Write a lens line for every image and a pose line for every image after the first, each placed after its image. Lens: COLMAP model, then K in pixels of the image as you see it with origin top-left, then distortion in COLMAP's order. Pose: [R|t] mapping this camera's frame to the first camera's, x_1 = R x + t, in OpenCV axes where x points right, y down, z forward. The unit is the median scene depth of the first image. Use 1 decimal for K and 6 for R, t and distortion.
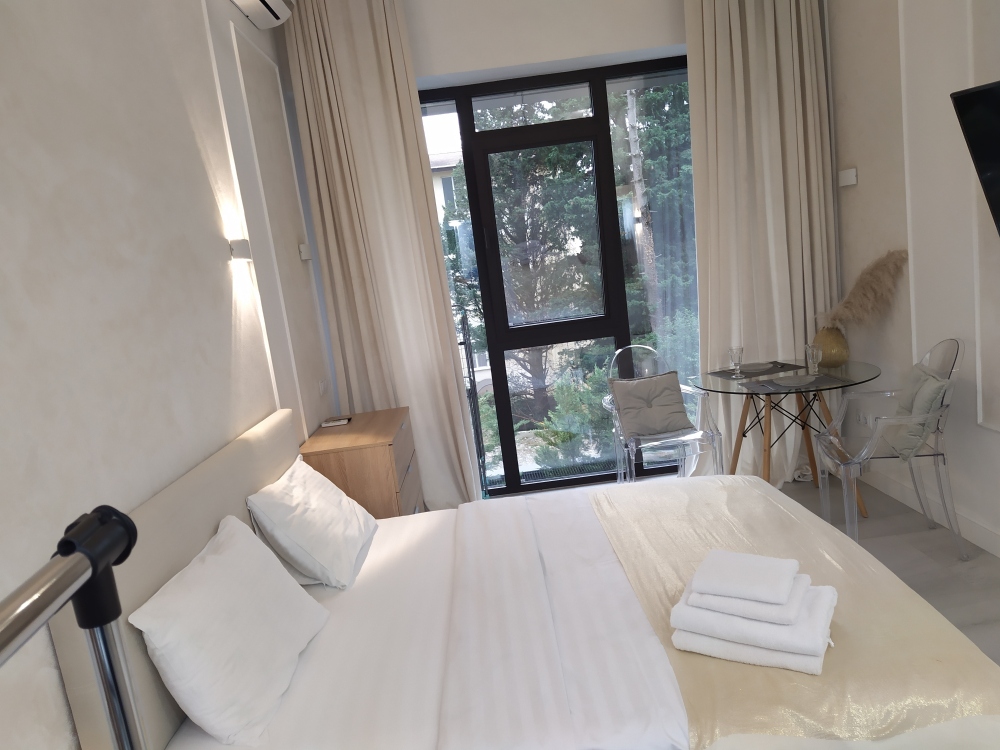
lens RADIAL K [[739.4, 0, 501.8], [0, 739.4, 379.8], [0, 0, 1]] dist [0.110733, -0.156901]
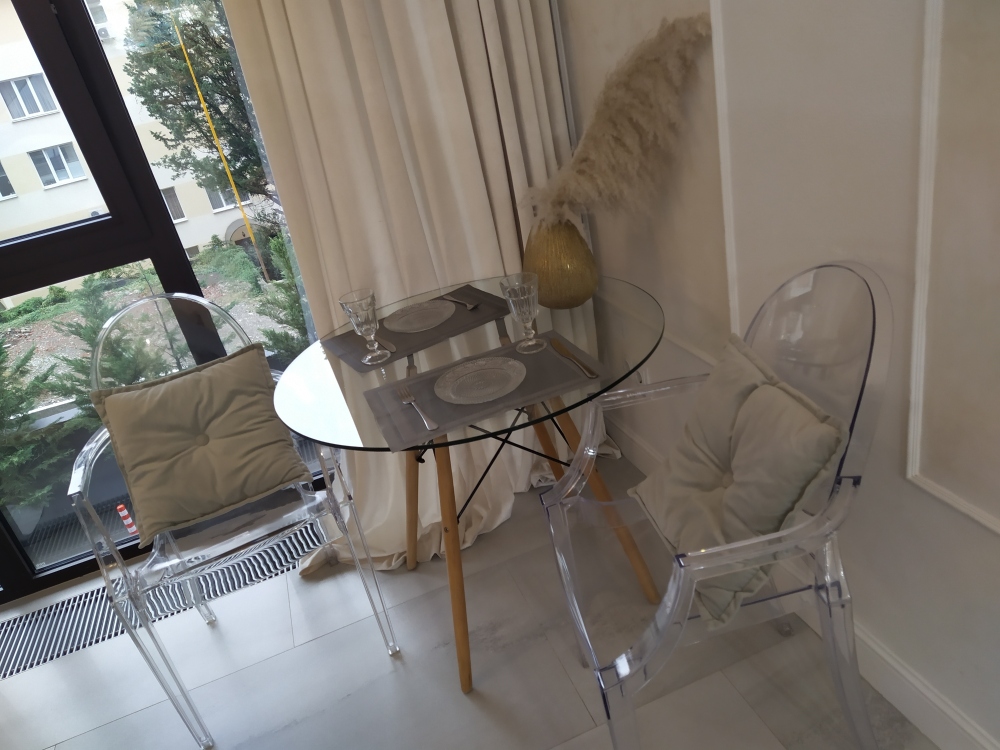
lens RADIAL K [[739.4, 0, 501.8], [0, 739.4, 379.8], [0, 0, 1]] dist [0.110733, -0.156901]
pose [[0.951907, -0.188391, 0.241622, 0.275725], [0.124269, 0.958238, 0.257559, -0.094128], [-0.280053, -0.215146, 0.935565, 0.560649]]
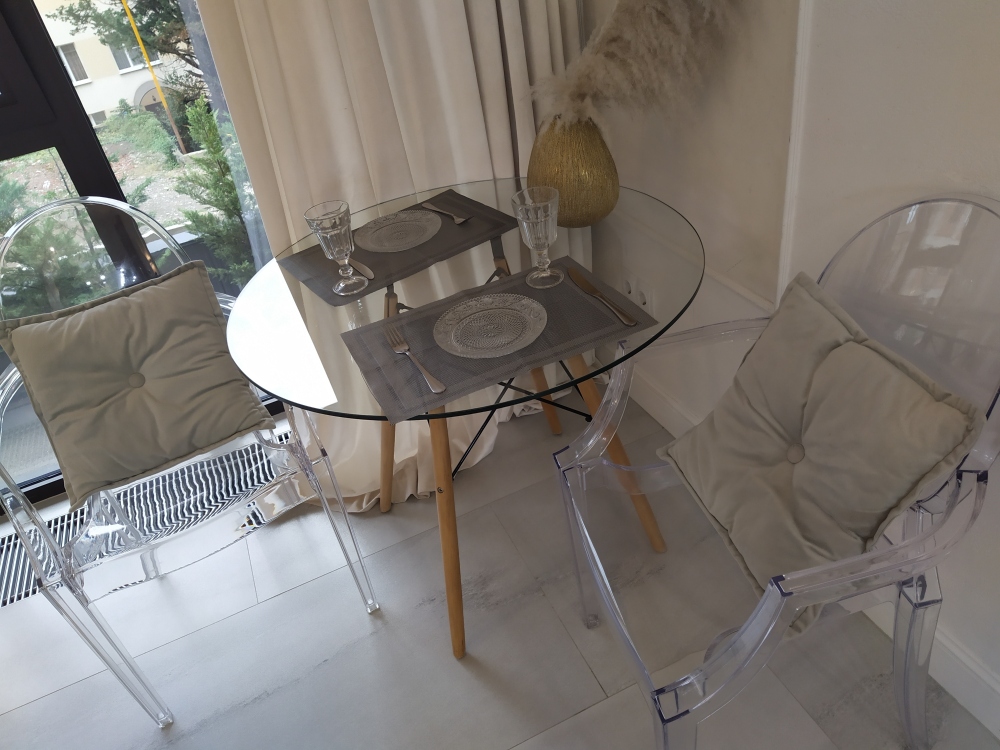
lens RADIAL K [[739.4, 0, 501.8], [0, 739.4, 379.8], [0, 0, 1]] dist [0.110733, -0.156901]
pose [[0.929690, -0.225886, 0.290950, 0.266309], [0.091368, 0.906626, 0.411925, -0.103730], [-0.356831, -0.356379, 0.863519, 0.638842]]
